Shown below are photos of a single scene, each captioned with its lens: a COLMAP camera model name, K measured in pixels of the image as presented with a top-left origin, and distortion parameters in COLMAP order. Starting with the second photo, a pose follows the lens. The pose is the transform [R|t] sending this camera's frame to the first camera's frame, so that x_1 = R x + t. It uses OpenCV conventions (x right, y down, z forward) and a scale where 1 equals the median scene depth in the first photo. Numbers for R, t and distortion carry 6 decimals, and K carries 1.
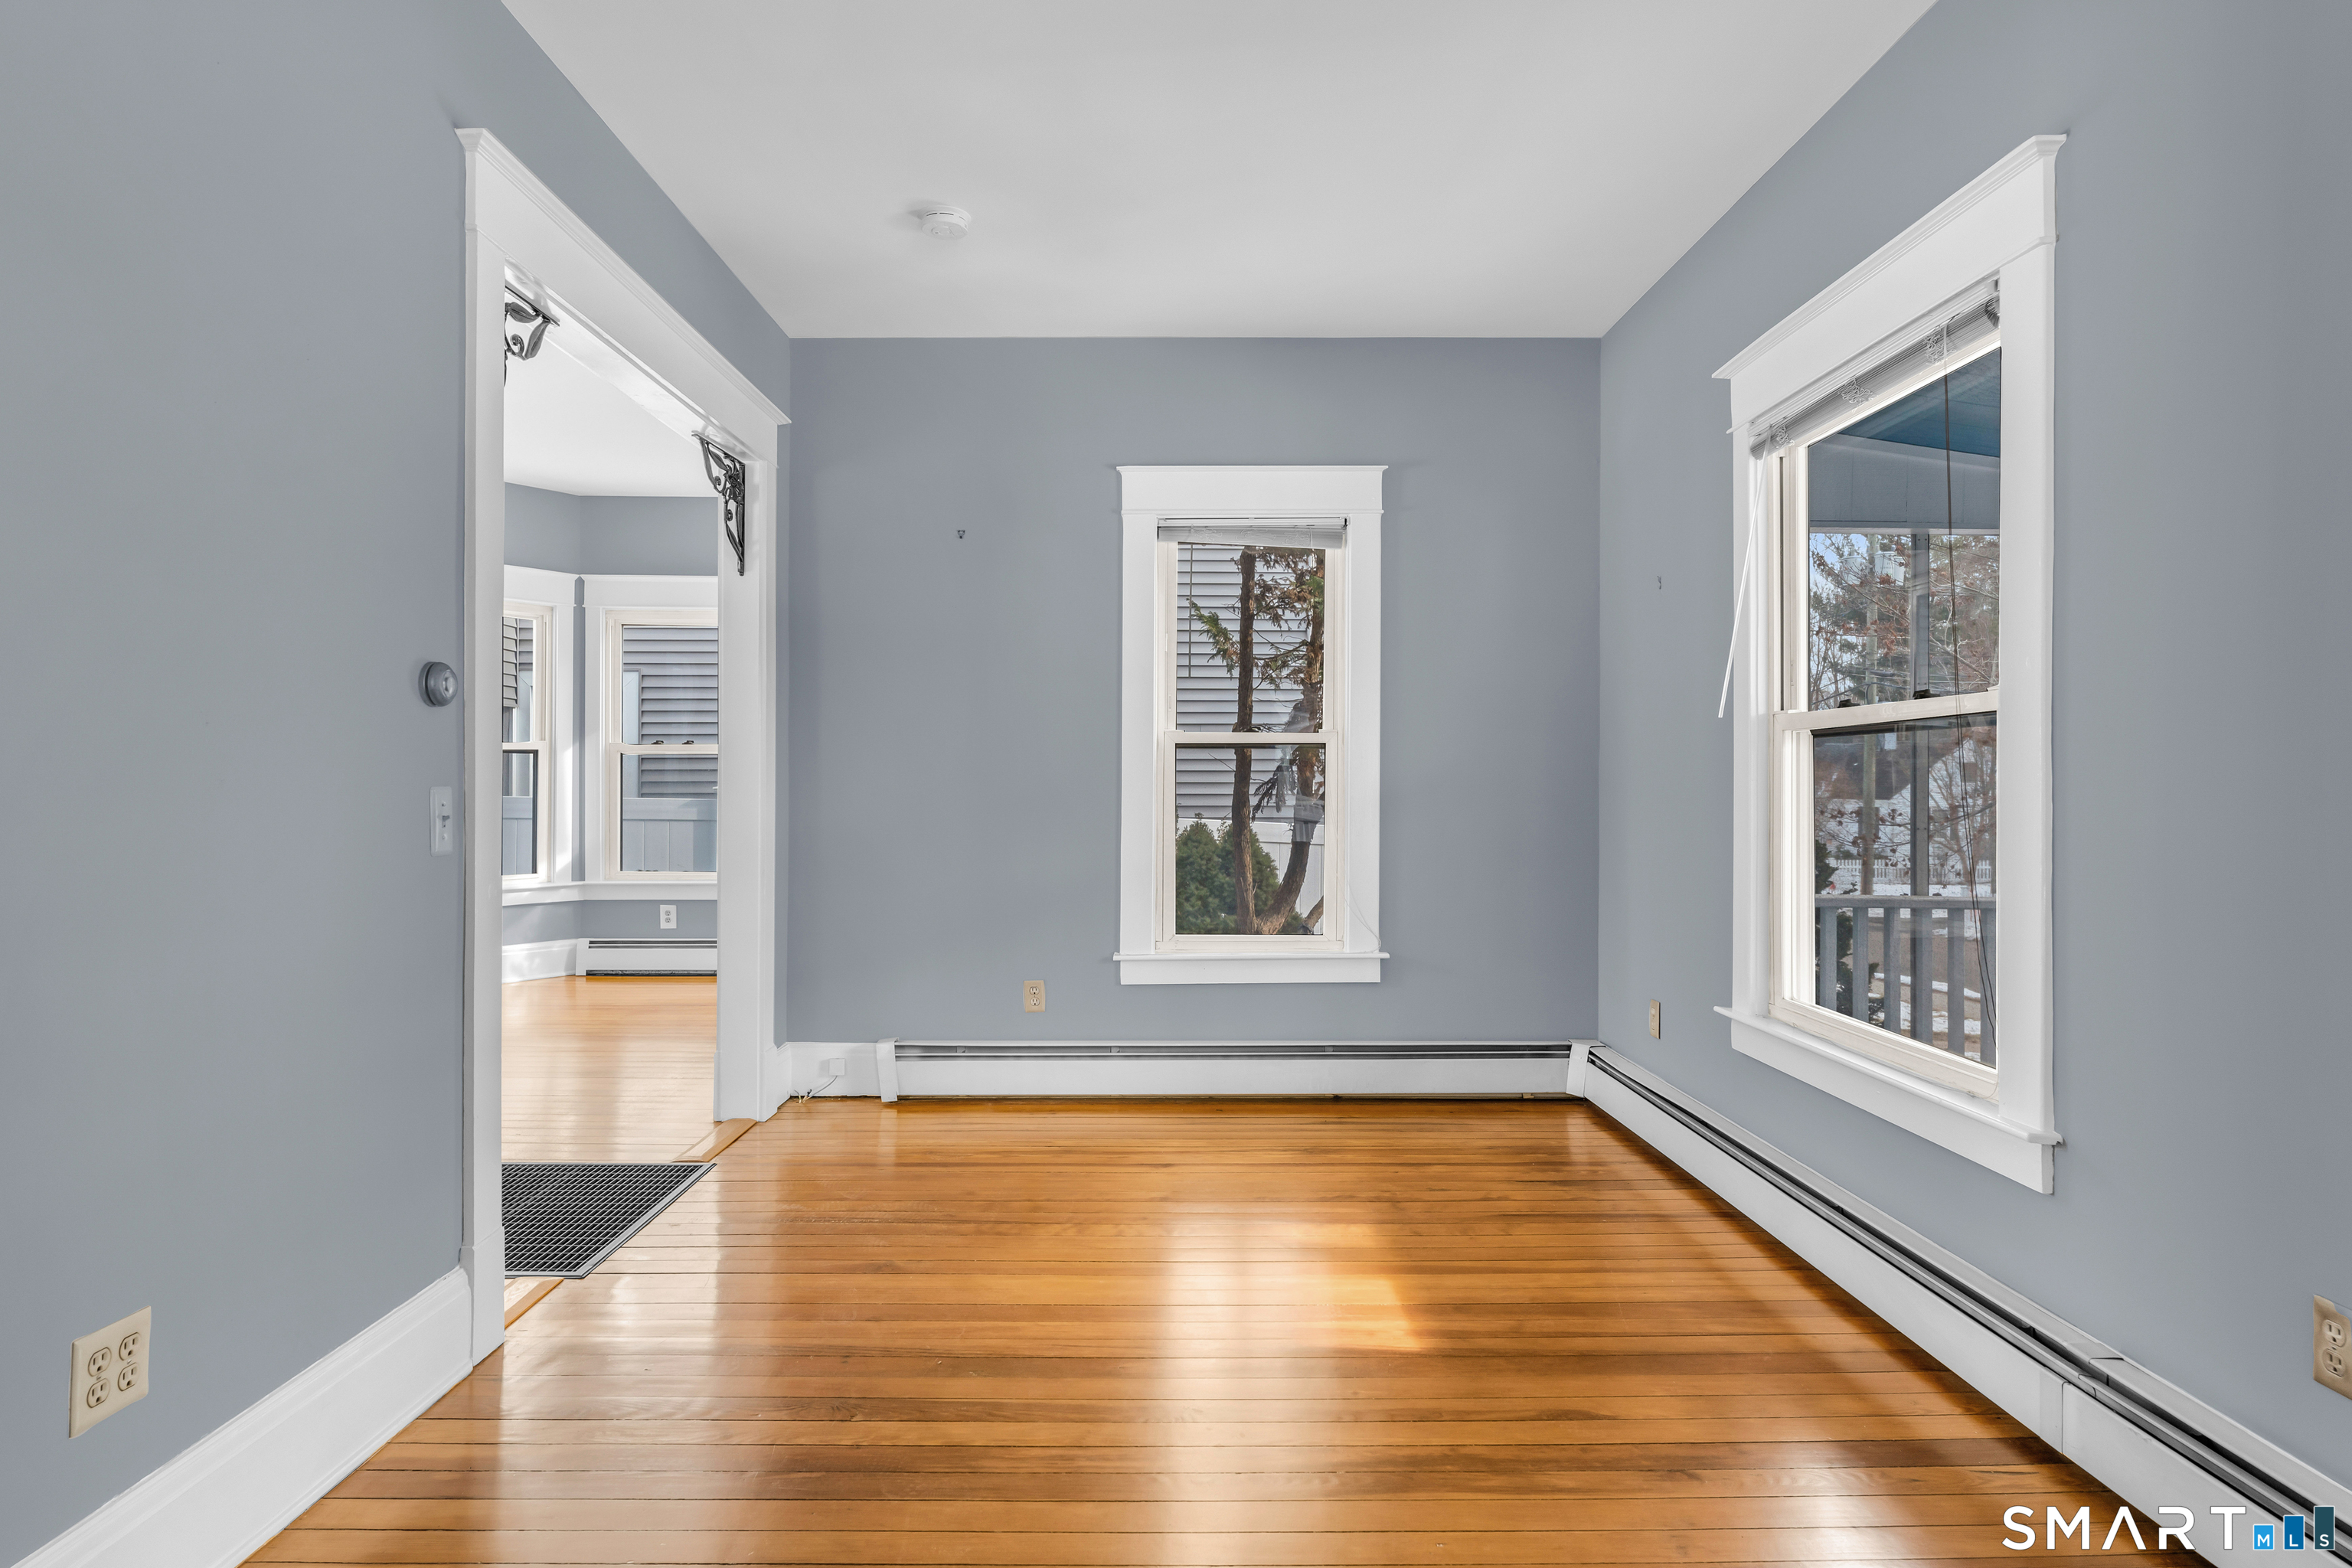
lens RADIAL K [[1264.3, 0, 1171.4], [0, 1264.3, 778.4], [0, 0, 1]] dist [0.001208, -0.000140]
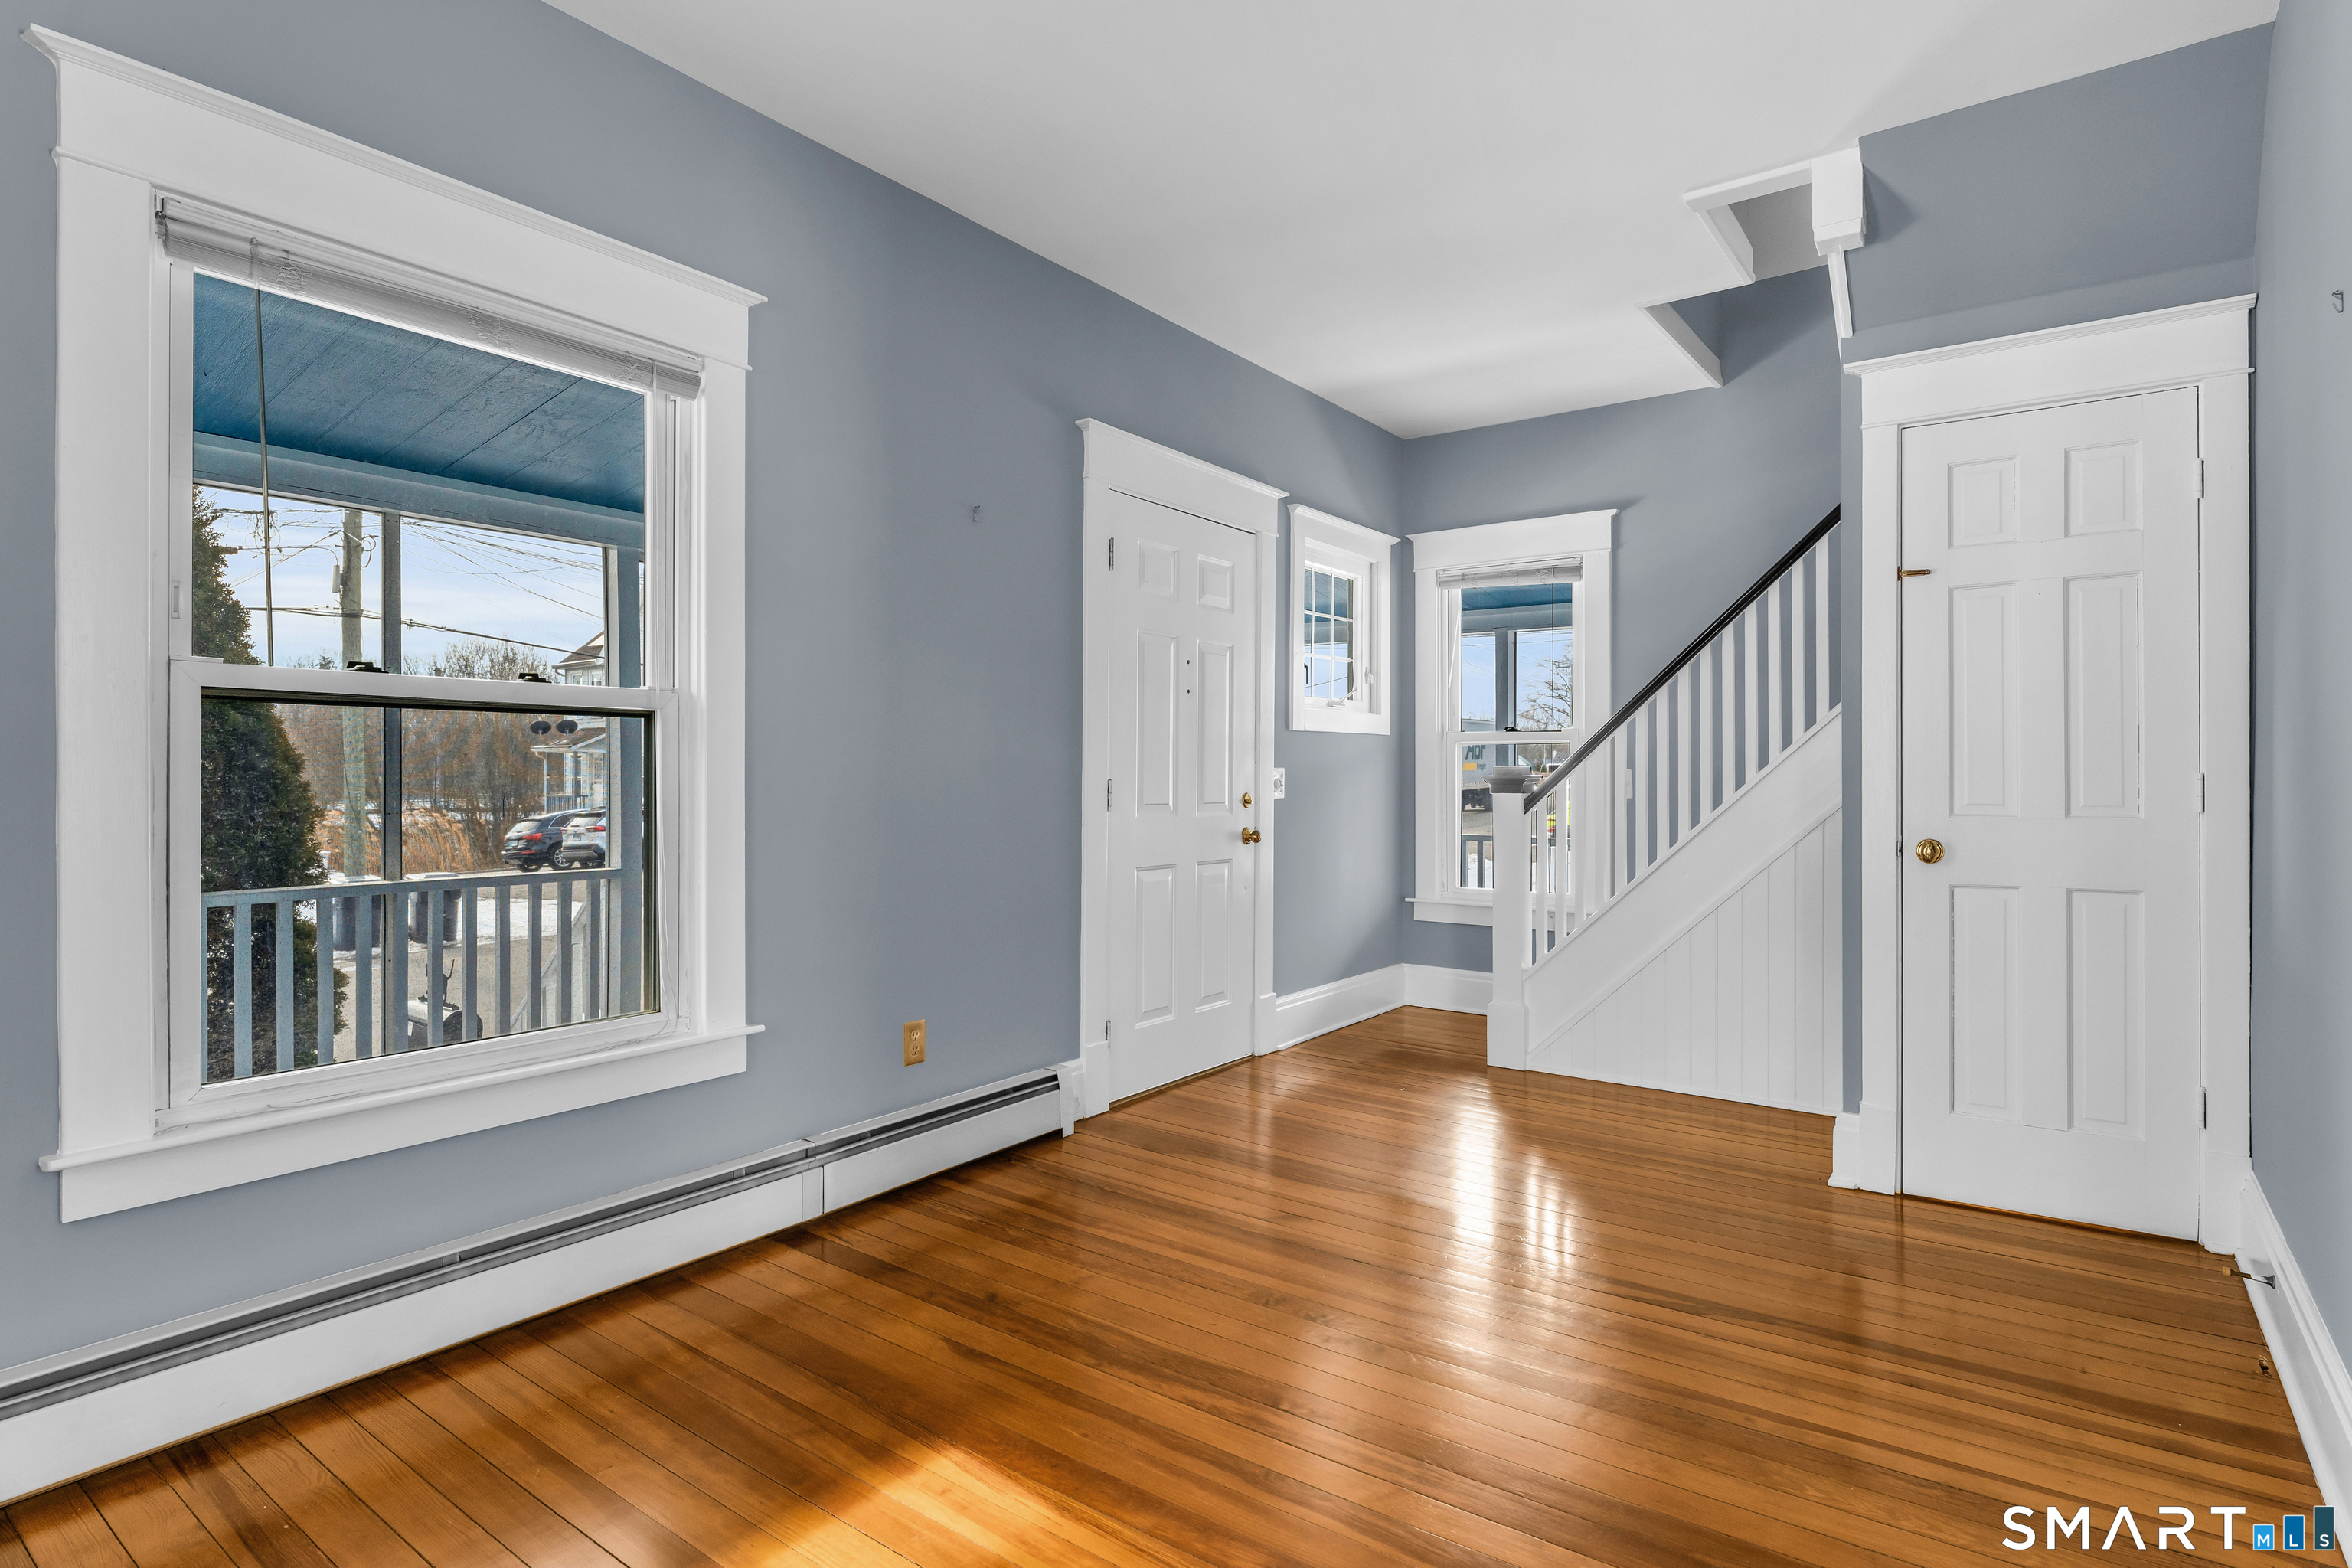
lens RADIAL K [[1202.0, 0, 1179.8], [0, 1202.0, 766.2], [0, 0, 1]] dist [-0.000668, -0.000855]
pose [[-0.805544, -0.002072, 0.592532, -0.229657], [-0.008012, 0.999941, -0.007395, 0.003302], [-0.592481, -0.010704, -0.805513, 0.897331]]
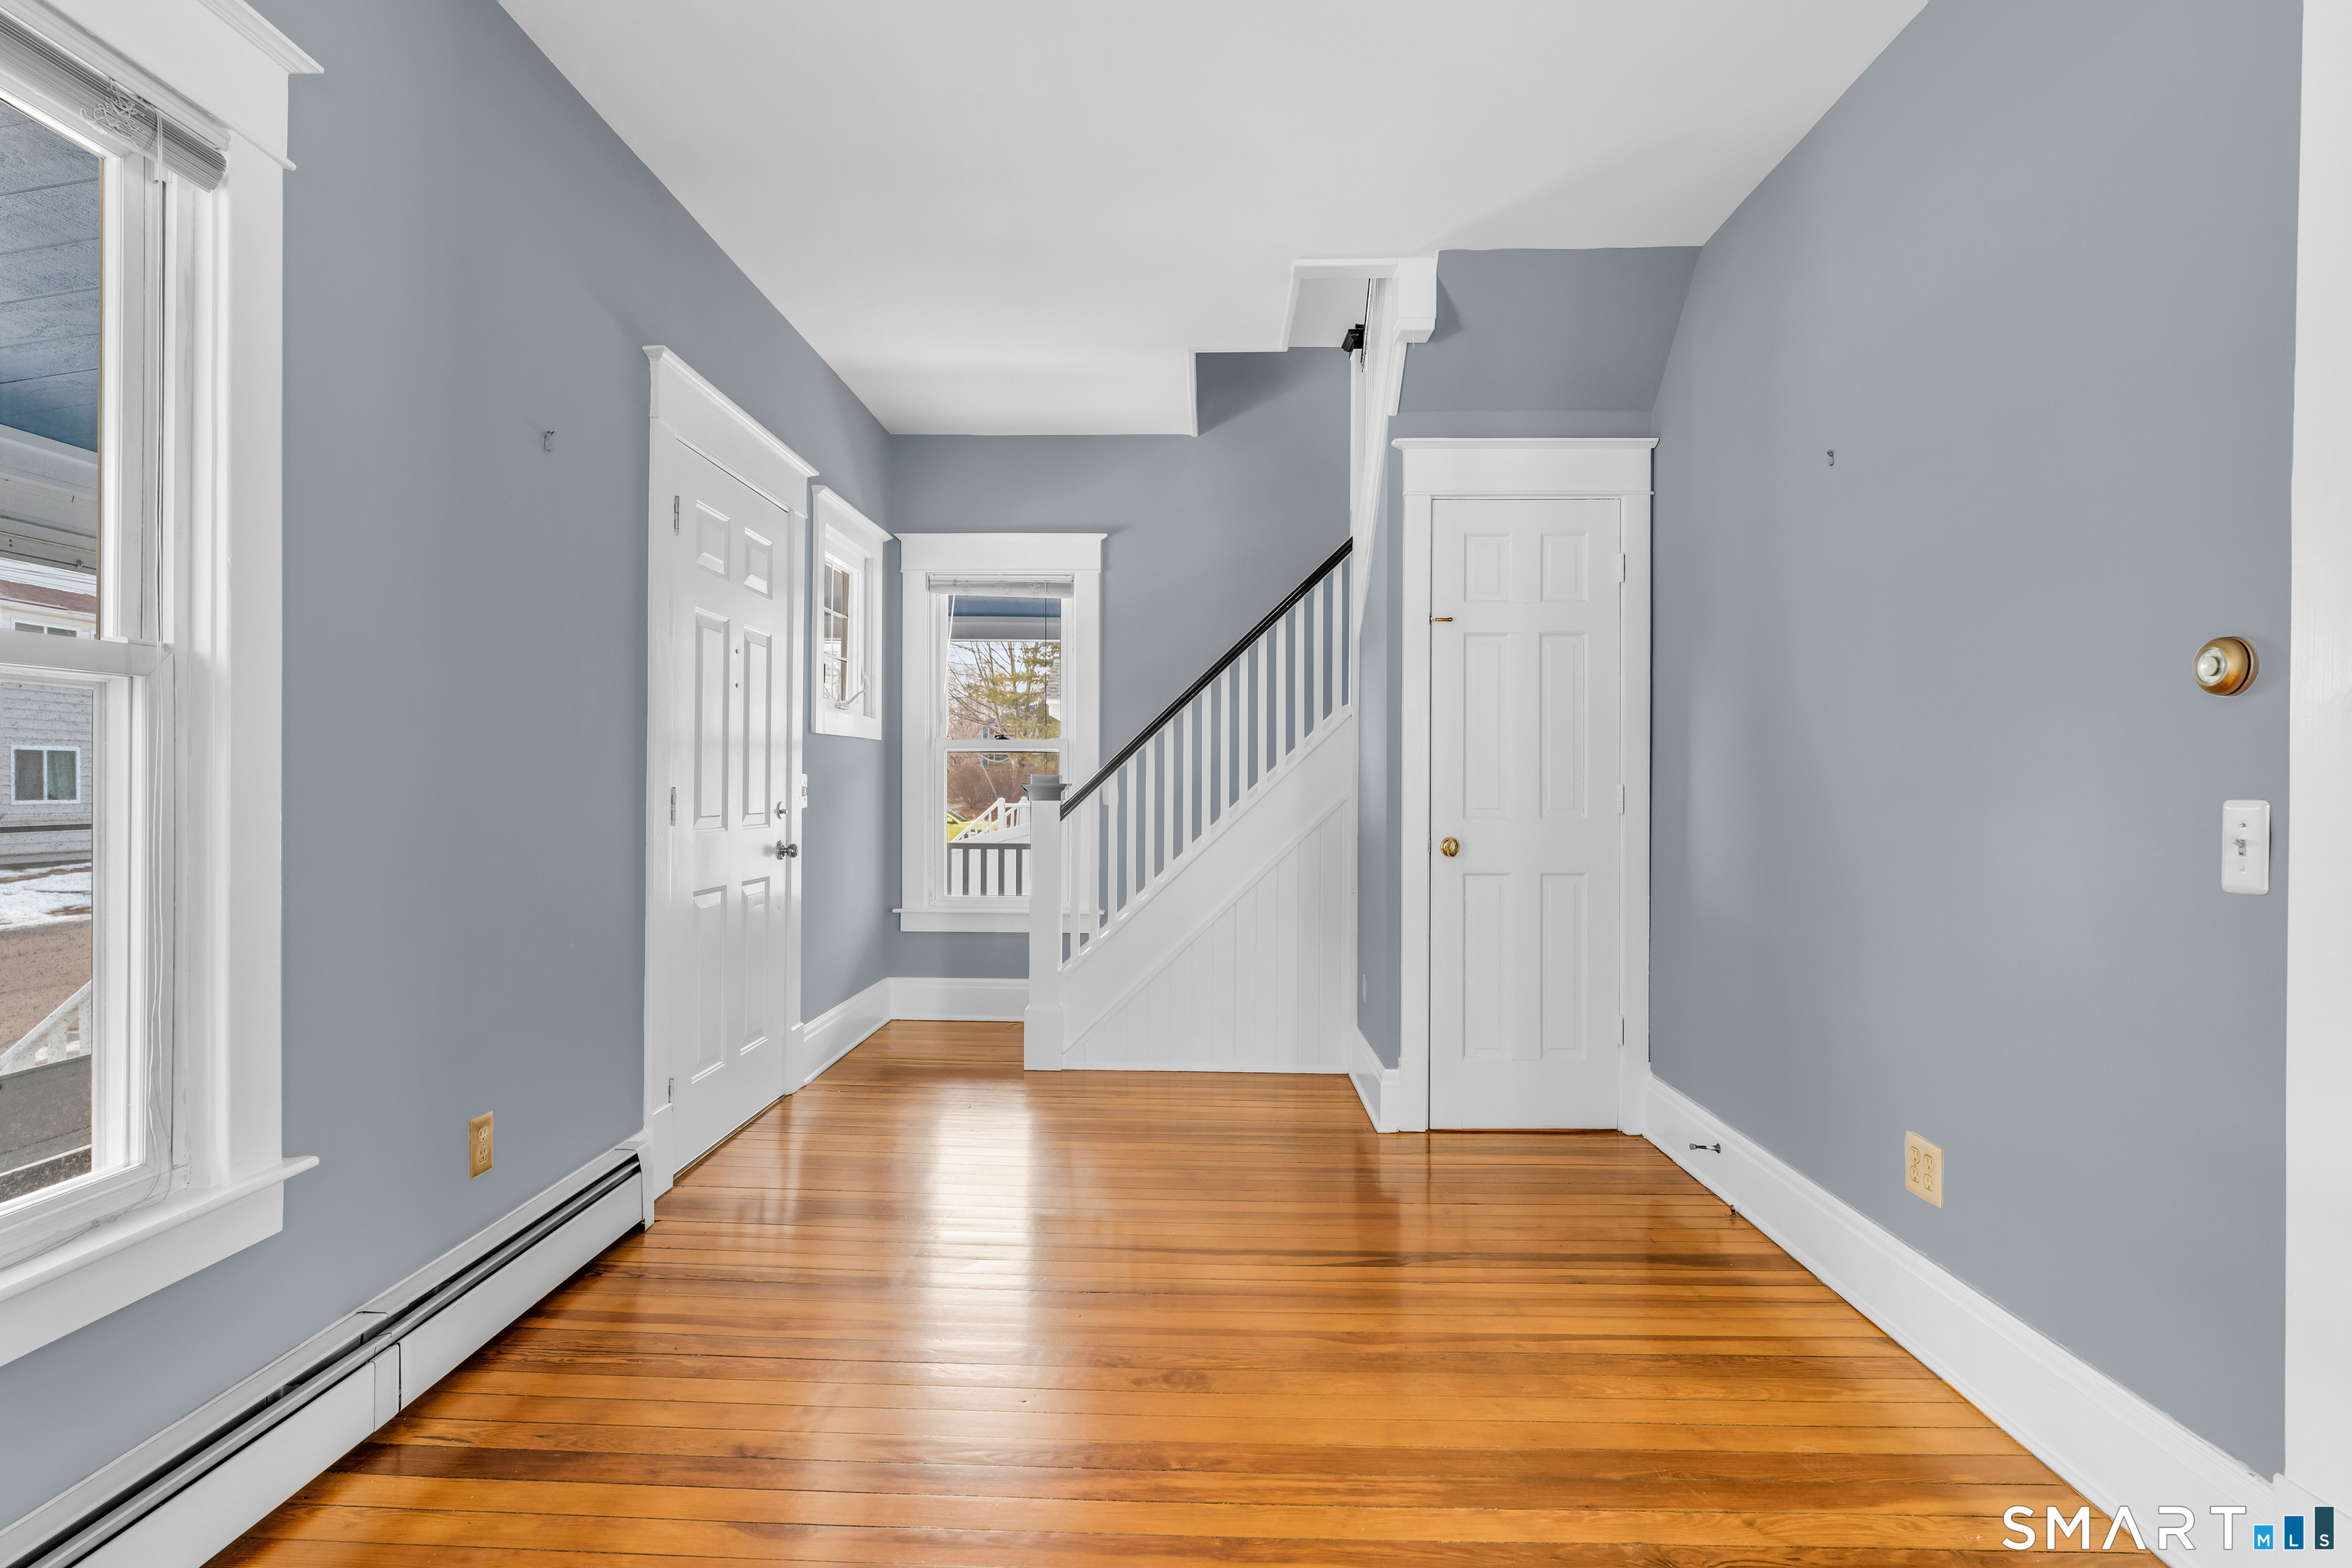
lens RADIAL K [[1171.5, 0, 1172.6], [0, 1171.5, 780.7], [0, 0, 1]] dist [-0.000745, -0.000298]
pose [[-0.999381, -0.011018, 0.033400, 0.015782], [-0.011186, 0.999926, -0.004861, 0.002772], [-0.033344, -0.005232, -0.999430, 0.919893]]
